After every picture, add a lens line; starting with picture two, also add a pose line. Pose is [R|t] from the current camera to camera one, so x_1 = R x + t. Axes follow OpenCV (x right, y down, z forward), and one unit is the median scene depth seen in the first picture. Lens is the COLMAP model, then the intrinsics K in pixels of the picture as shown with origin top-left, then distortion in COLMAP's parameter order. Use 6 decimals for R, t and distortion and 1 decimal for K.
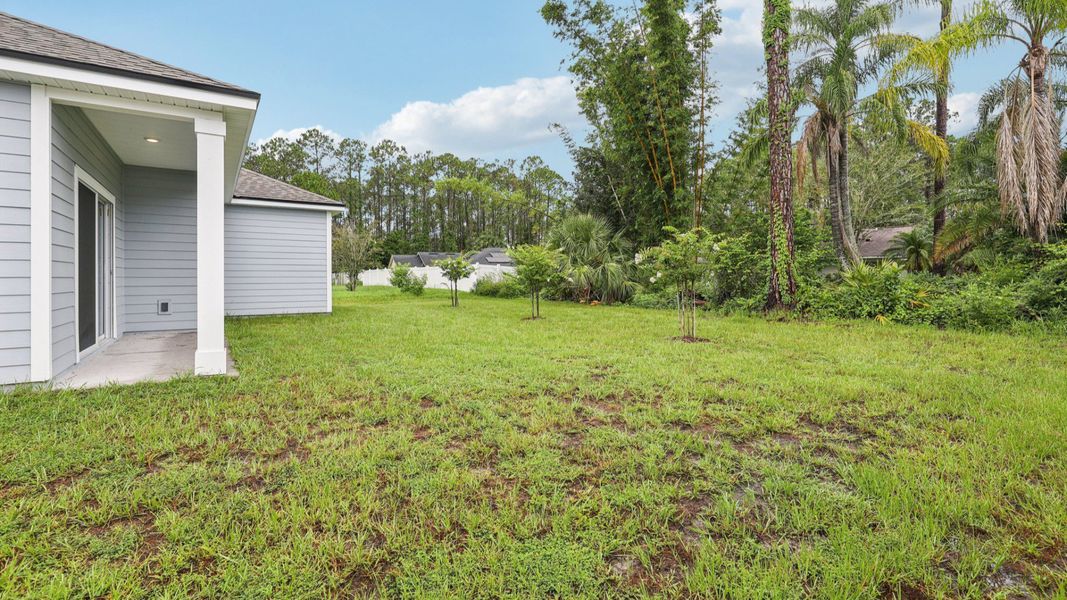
lens RADIAL K [[488.3, 0, 538.6], [0, 488.3, 276.1], [0, 0, 1]] dist [0.001012, 0.000136]
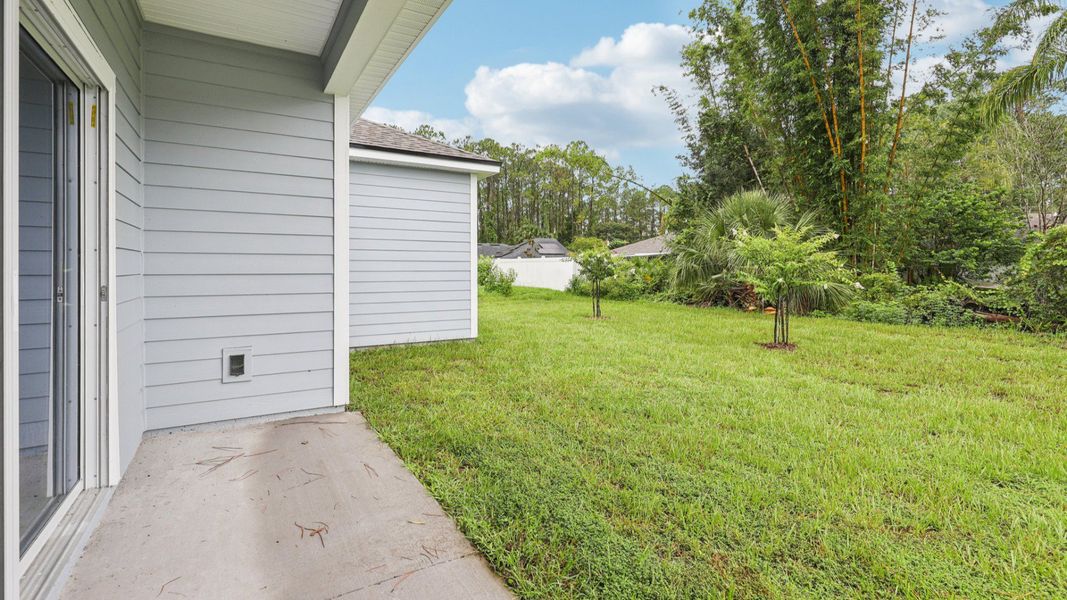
lens RADIAL K [[488.3, 0, 532.8], [0, 488.3, 267.7], [0, 0, 1]] dist [0.001012, 0.000136]
pose [[0.998664, 0.004321, -0.051489, -0.156003], [-0.004281, 0.999990, 0.000893, -0.007343], [0.051492, -0.000672, 0.998673, 0.188589]]
